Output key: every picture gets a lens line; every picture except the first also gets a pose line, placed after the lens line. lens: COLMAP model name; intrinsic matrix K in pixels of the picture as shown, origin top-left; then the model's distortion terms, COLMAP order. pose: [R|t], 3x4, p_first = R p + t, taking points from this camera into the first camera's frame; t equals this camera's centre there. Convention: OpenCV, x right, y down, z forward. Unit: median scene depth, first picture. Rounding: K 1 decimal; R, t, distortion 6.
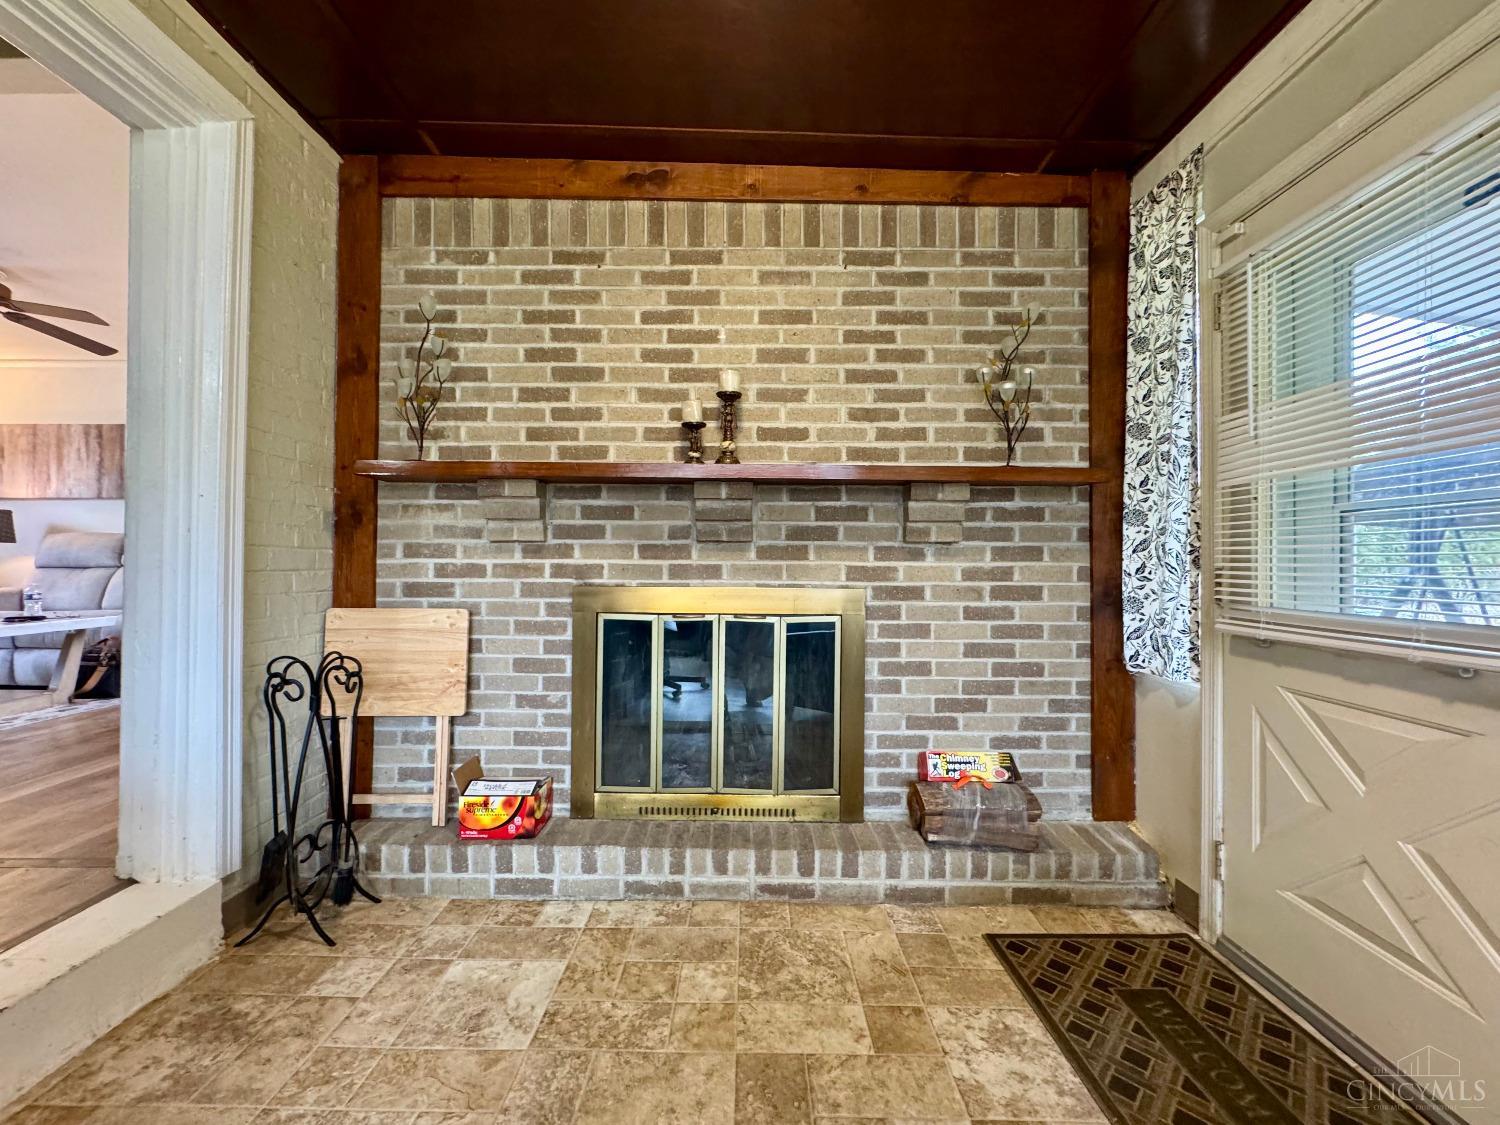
lens RADIAL K [[603.3, 0, 745.6], [0, 603.3, 561.9], [0, 0, 1]] dist [-0.003129, 0.000411]
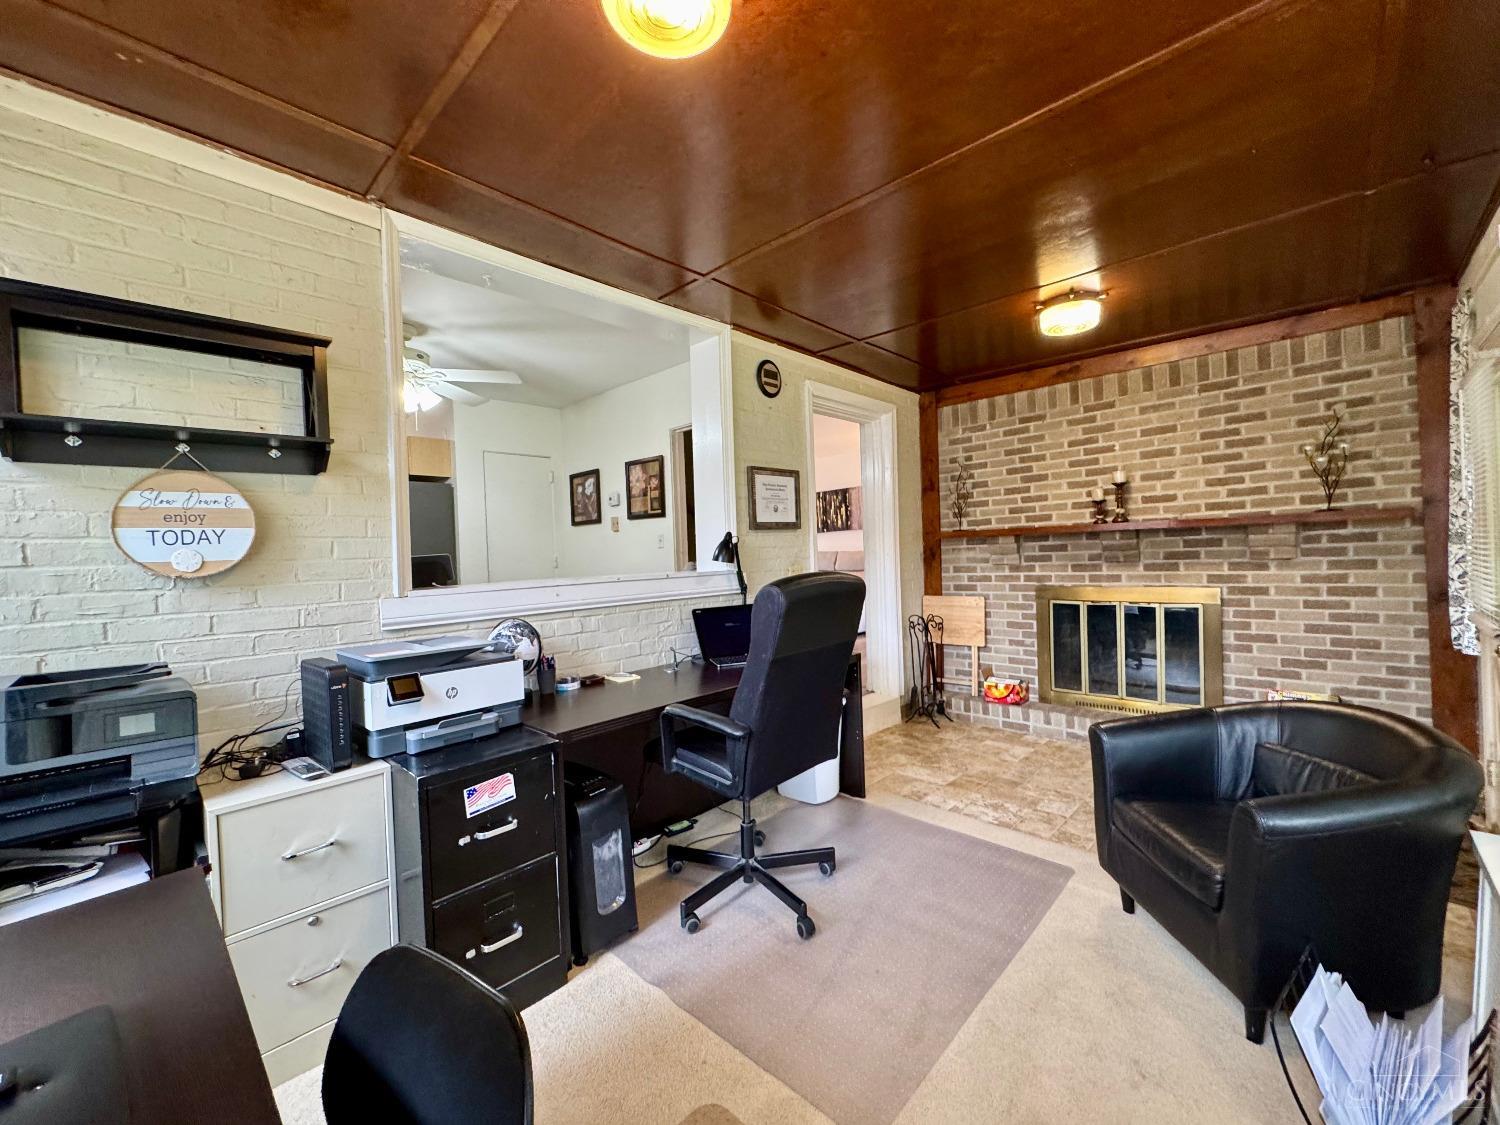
lens RADIAL K [[603.3, 0, 750.5], [0, 603.3, 565.0], [0, 0, 1]] dist [-0.003129, 0.000411]
pose [[0.719569, -0.022305, -0.694062, 0.415491], [0.047523, 0.998722, 0.017174, -0.107690], [0.692793, -0.045342, 0.719710, -1.071049]]
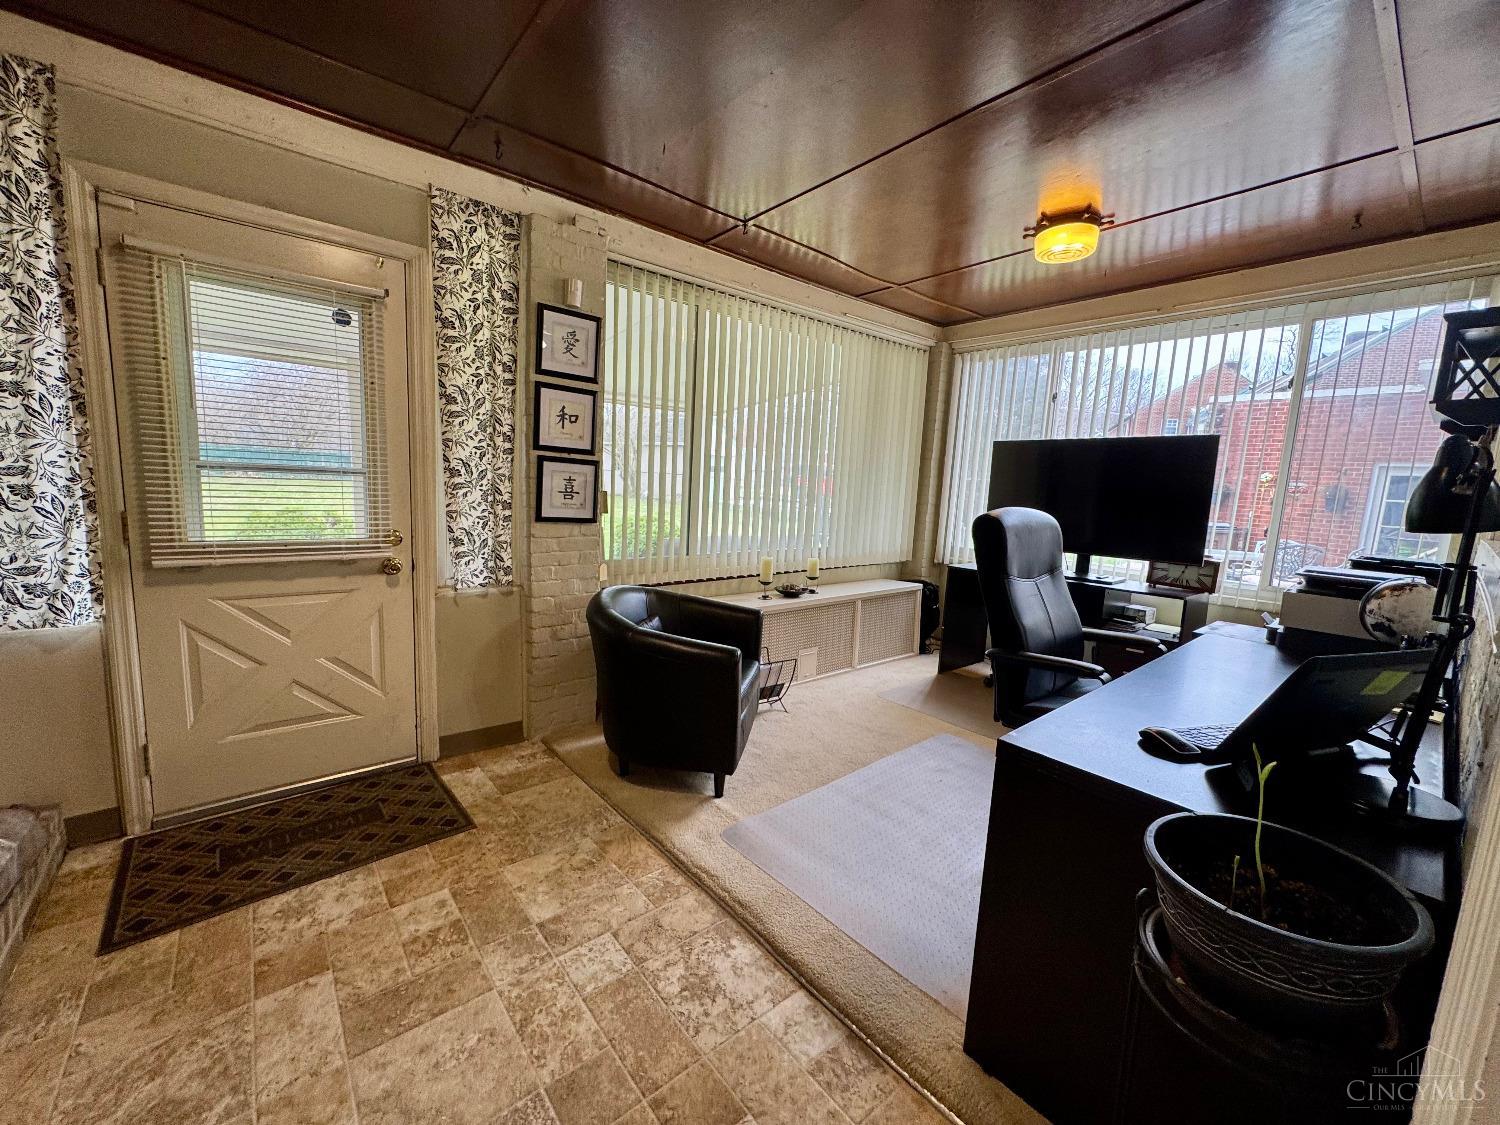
lens RADIAL K [[603.3, 0, 745.9], [0, 603.3, 561.6], [0, 0, 1]] dist [-0.003129, 0.000411]
pose [[-0.641605, -0.142565, 0.753670, -0.647435], [-0.054581, 0.988570, 0.140534, -0.094942], [-0.765091, 0.049031, -0.642053, 0.679327]]
